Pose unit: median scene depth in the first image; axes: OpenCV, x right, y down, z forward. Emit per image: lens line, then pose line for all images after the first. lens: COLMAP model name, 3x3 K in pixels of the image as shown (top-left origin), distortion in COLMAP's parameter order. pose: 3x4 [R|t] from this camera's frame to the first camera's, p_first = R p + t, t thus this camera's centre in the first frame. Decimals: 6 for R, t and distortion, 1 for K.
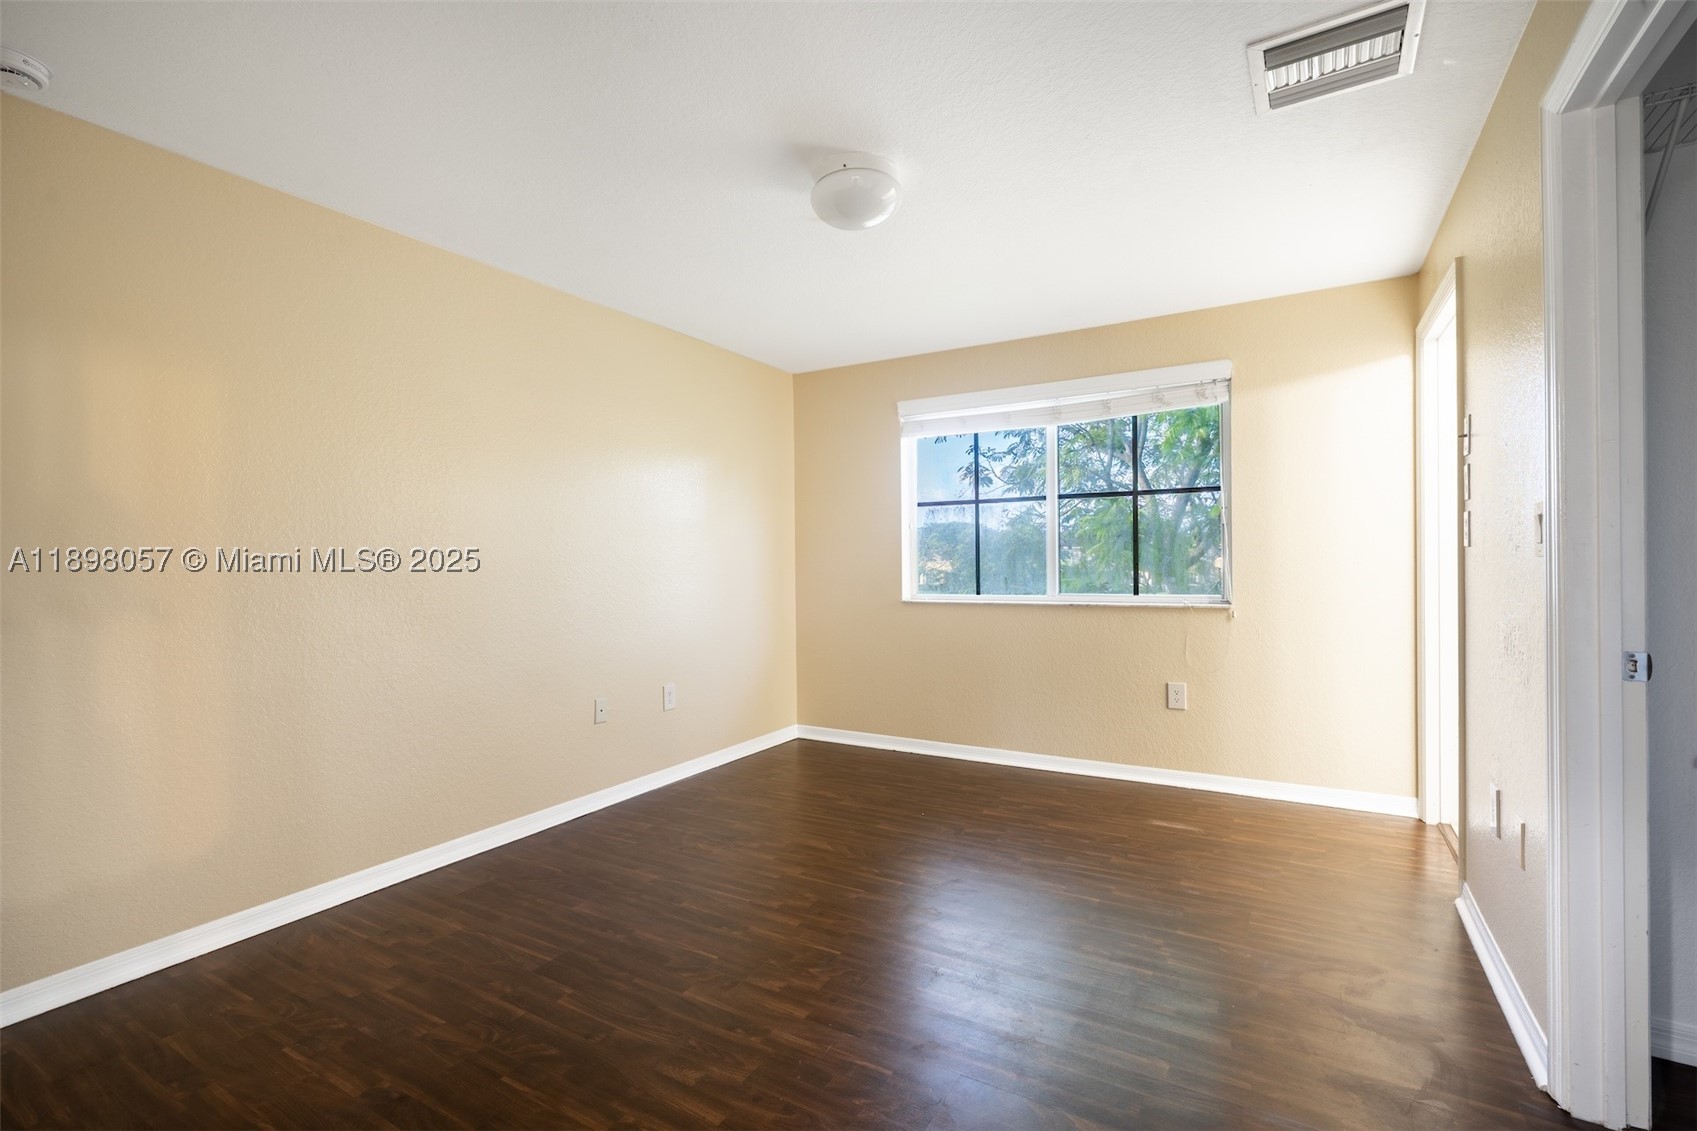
lens RADIAL K [[775.6, 0, 854.8], [0, 775.6, 563.5], [0, 0, 1]] dist [-0.010207, 0.003402]
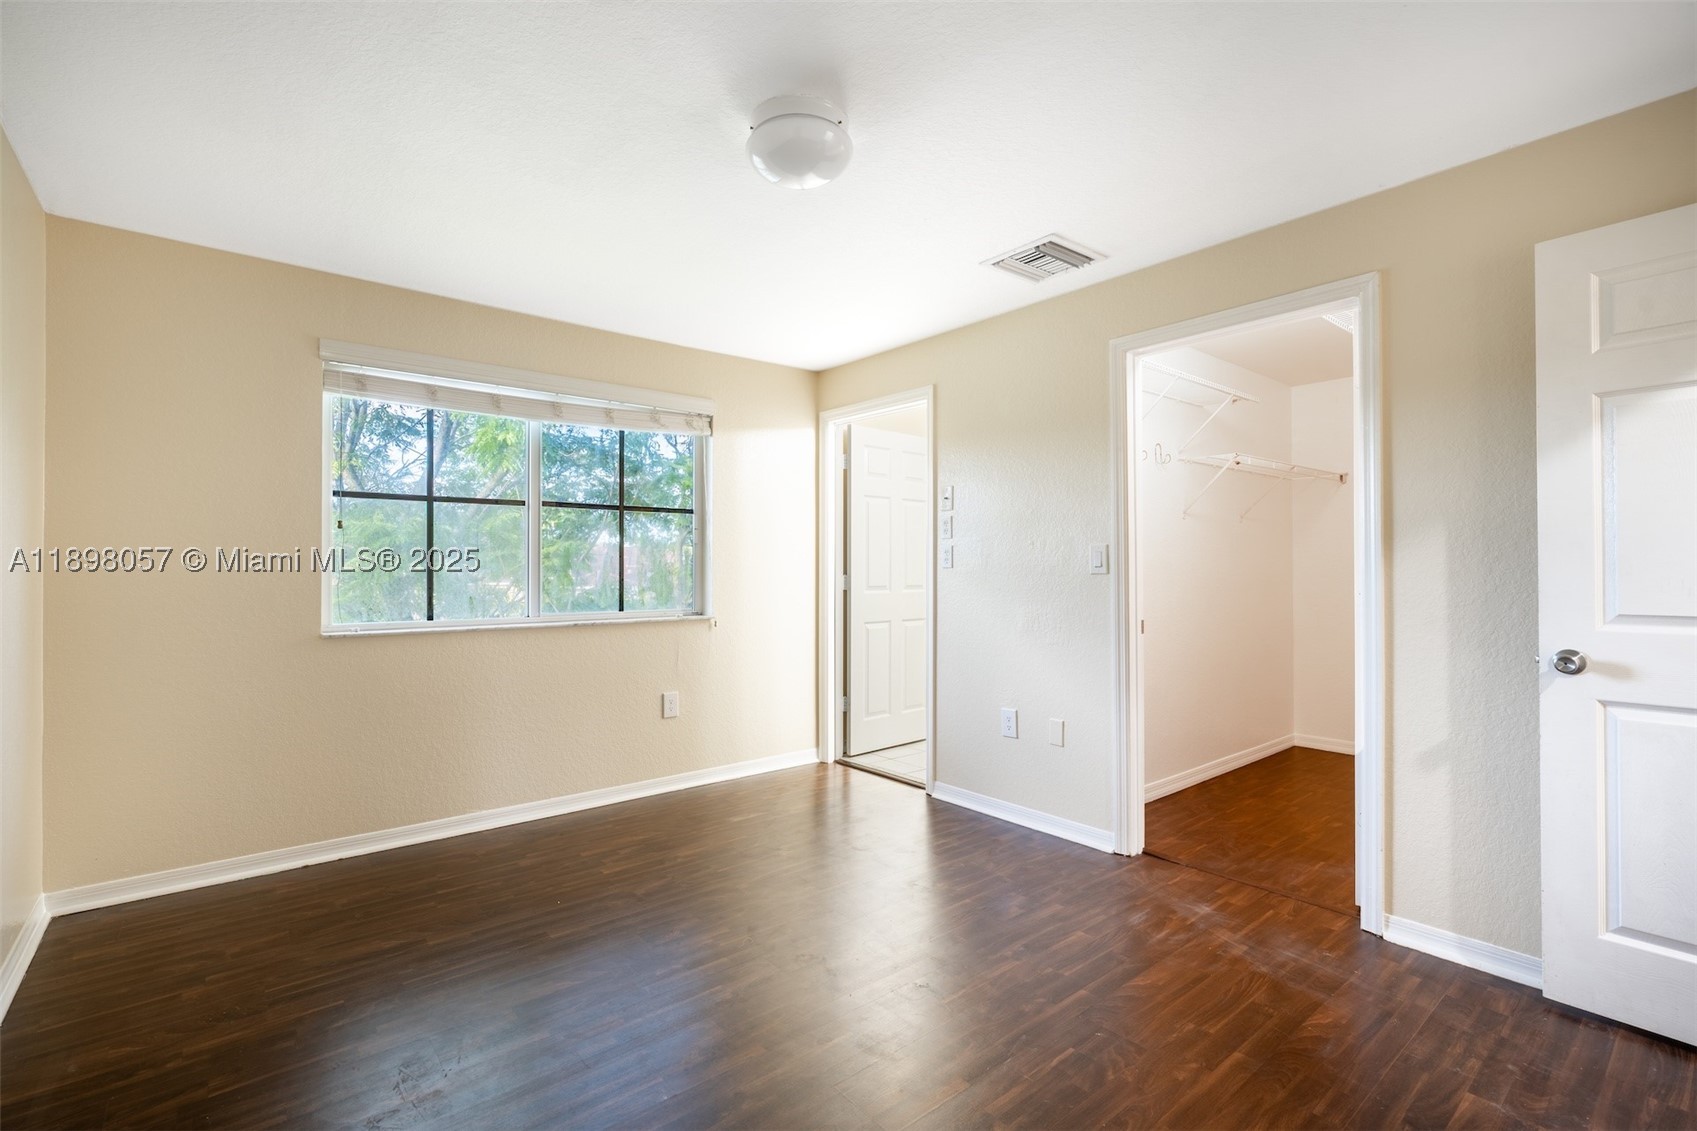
lens RADIAL K [[775.6, 0, 853.3], [0, 775.6, 563.2], [0, 0, 1]] dist [-0.010207, 0.003402]
pose [[0.330257, 0.014169, 0.943785, -0.502165], [0.000149, 0.999887, -0.015063, -0.005741], [-0.943891, 0.005116, 0.330218, 0.418871]]
